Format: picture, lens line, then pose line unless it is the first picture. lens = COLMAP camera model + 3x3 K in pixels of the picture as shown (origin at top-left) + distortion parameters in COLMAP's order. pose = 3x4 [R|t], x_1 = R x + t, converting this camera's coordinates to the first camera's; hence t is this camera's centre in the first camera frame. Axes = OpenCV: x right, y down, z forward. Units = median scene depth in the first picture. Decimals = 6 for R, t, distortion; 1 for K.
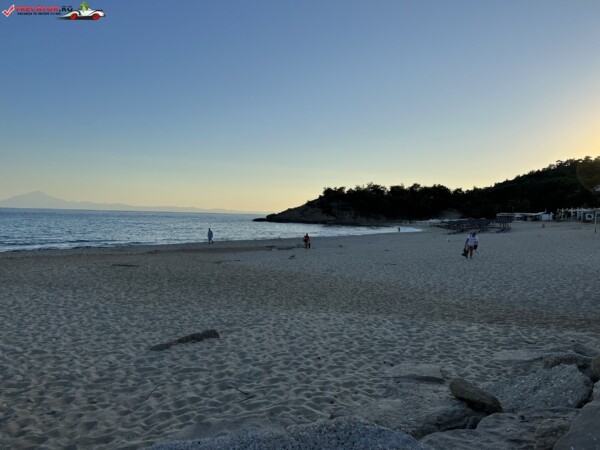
lens RADIAL K [[446.5, 0, 297.0], [0, 446.5, 221.6], [0, 0, 1]] dist [0.029462, -0.038355]
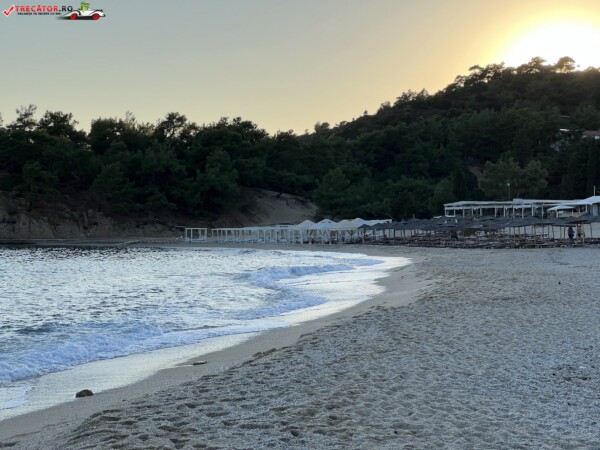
lens RADIAL K [[1322.2, 0, 320.4], [0, 1322.2, 212.5], [0, 0, 1]] dist [0.116895, 0.000000]
pose [[0.882947, -0.009280, 0.469382, -0.085408], [0.019254, 0.999679, -0.016455, 0.002884], [-0.469079, 0.023566, 0.882842, 0.120072]]
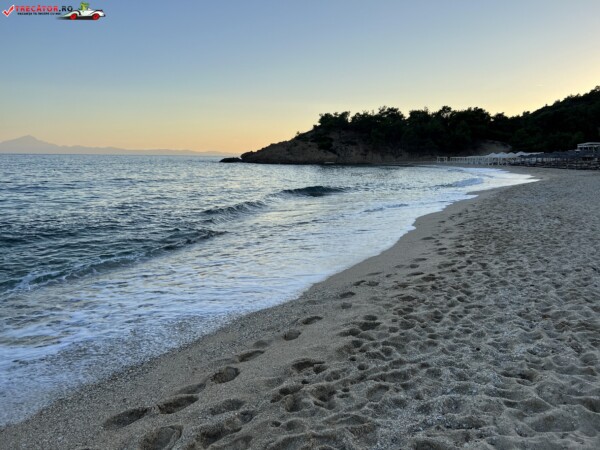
lens RADIAL K [[446.5, 0, 305.4], [0, 446.5, 229.2], [0, 0, 1]] dist [0.029462, -0.038355]
pose [[0.999505, -0.020849, 0.023581, 0.015595], [0.017180, 0.989094, 0.146278, 0.002358], [-0.026374, -0.145801, 0.988962, 0.253453]]
